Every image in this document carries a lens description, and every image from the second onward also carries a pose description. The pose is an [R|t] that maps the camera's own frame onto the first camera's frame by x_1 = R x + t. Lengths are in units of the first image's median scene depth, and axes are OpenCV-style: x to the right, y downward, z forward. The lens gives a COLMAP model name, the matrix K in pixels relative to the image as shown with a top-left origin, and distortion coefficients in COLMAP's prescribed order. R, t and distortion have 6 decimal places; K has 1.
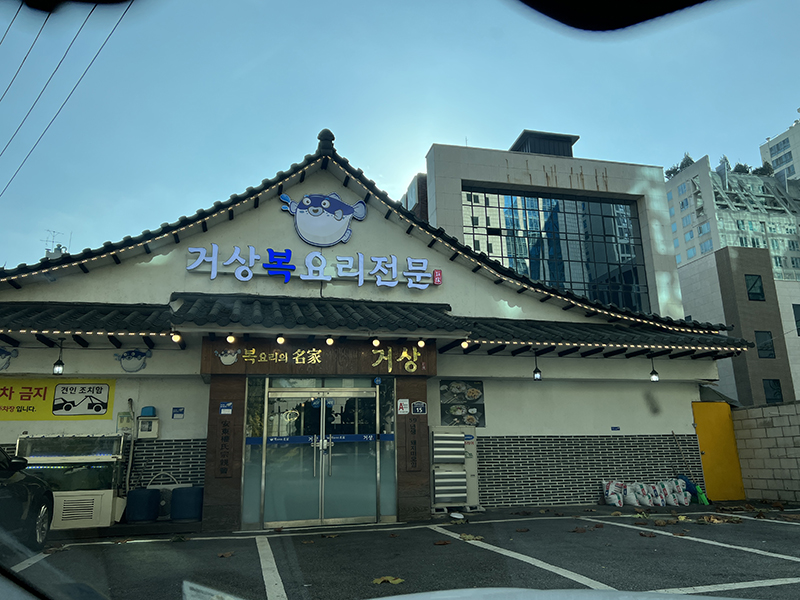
lens RADIAL K [[625.6, 0, 400.0], [0, 625.6, 300.0], [0, 0, 1]] dist [0.023860, -0.040947]
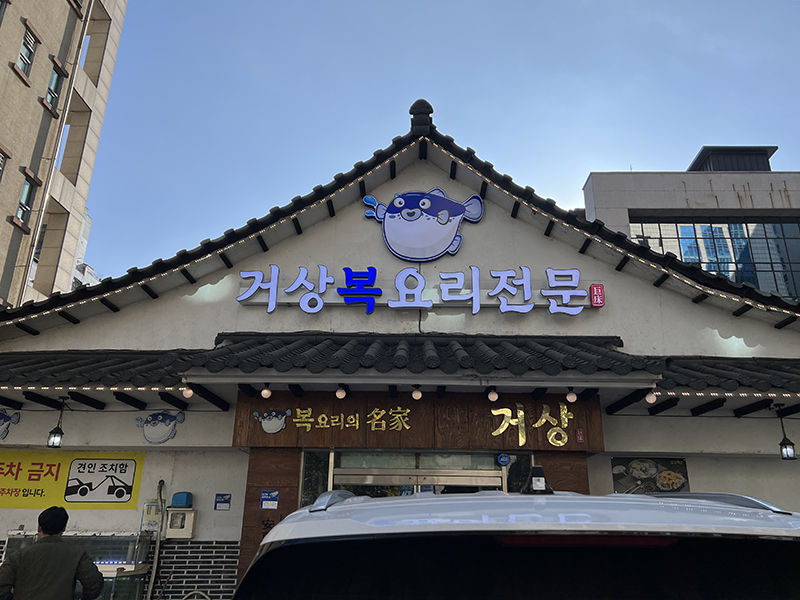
lens RADIAL K [[627.6, 0, 386.5], [0, 627.6, 303.0], [0, 0, 1]] dist [0.071226, -0.119186]
pose [[0.961111, -0.055593, -0.270507, 0.027499], [0.030180, 0.994805, -0.097218, 0.029059], [0.274507, 0.085274, 0.957797, 0.316976]]
